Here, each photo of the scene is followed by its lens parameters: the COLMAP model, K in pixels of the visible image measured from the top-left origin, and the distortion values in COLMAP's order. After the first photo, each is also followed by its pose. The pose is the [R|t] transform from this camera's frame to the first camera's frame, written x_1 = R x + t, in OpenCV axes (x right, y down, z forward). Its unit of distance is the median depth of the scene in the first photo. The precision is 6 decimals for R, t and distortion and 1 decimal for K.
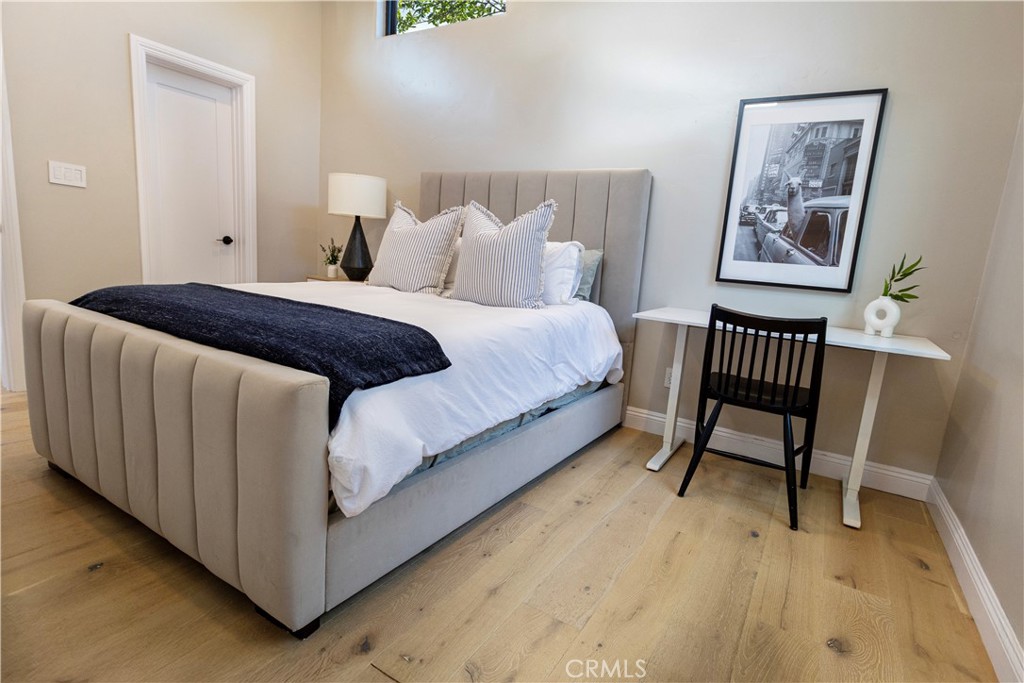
lens RADIAL K [[510.1, 0, 519.7], [0, 510.1, 339.9], [0, 0, 1]] dist [0.001234, 0.000611]
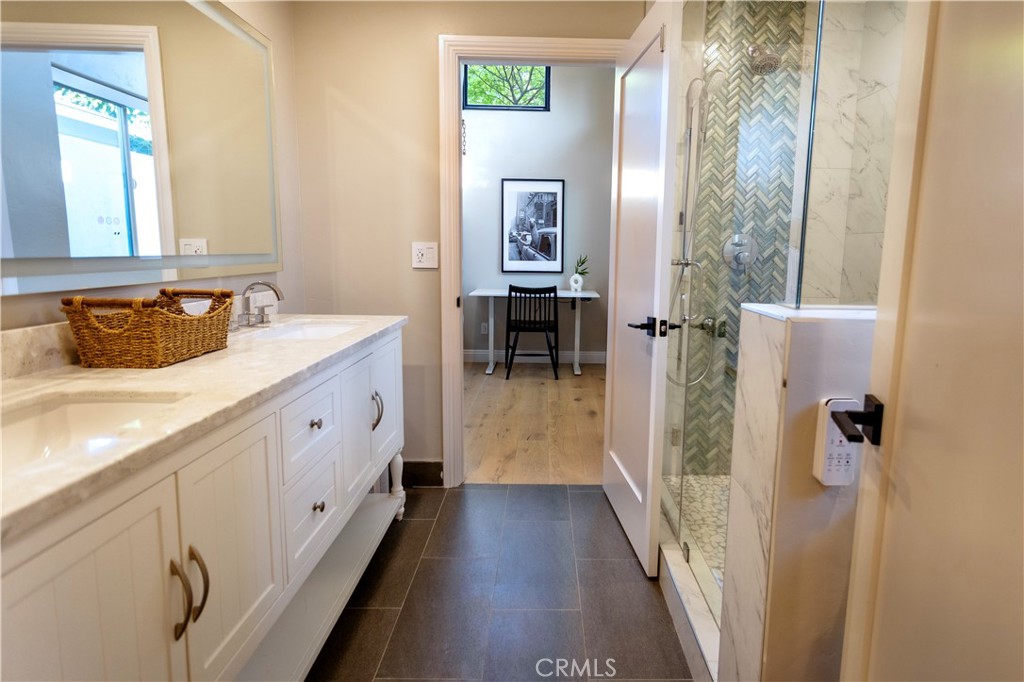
lens RADIAL K [[544.4, 0, 544.9], [0, 544.4, 322.6], [0, 0, 1]] dist [-0.002081, 0.000077]
pose [[0.852141, -0.133129, 0.506095, -0.569994], [0.140565, 0.989788, 0.023688, 0.045534], [-0.504081, 0.050954, 0.862152, -0.873207]]
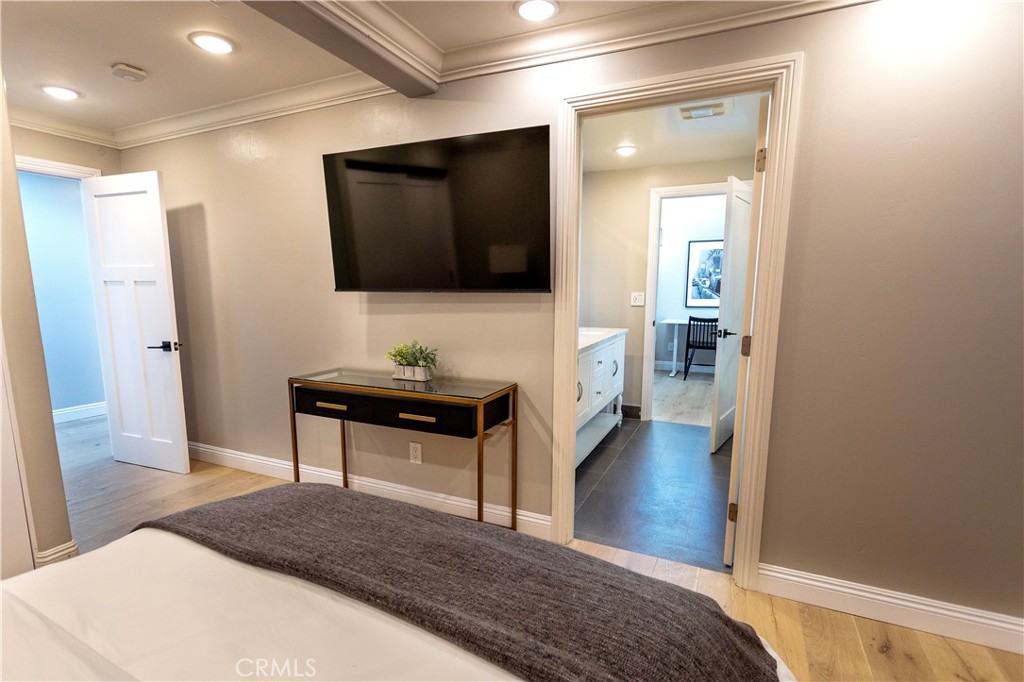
lens RADIAL K [[486.8, 0, 508.3], [0, 486.8, 361.5], [0, 0, 1]] dist [0.001648, 0.000286]
pose [[0.991660, -0.091800, 0.090464, -0.862409], [0.092889, 0.995645, -0.007896, 0.108016], [-0.089345, 0.016233, 0.995868, -1.574553]]
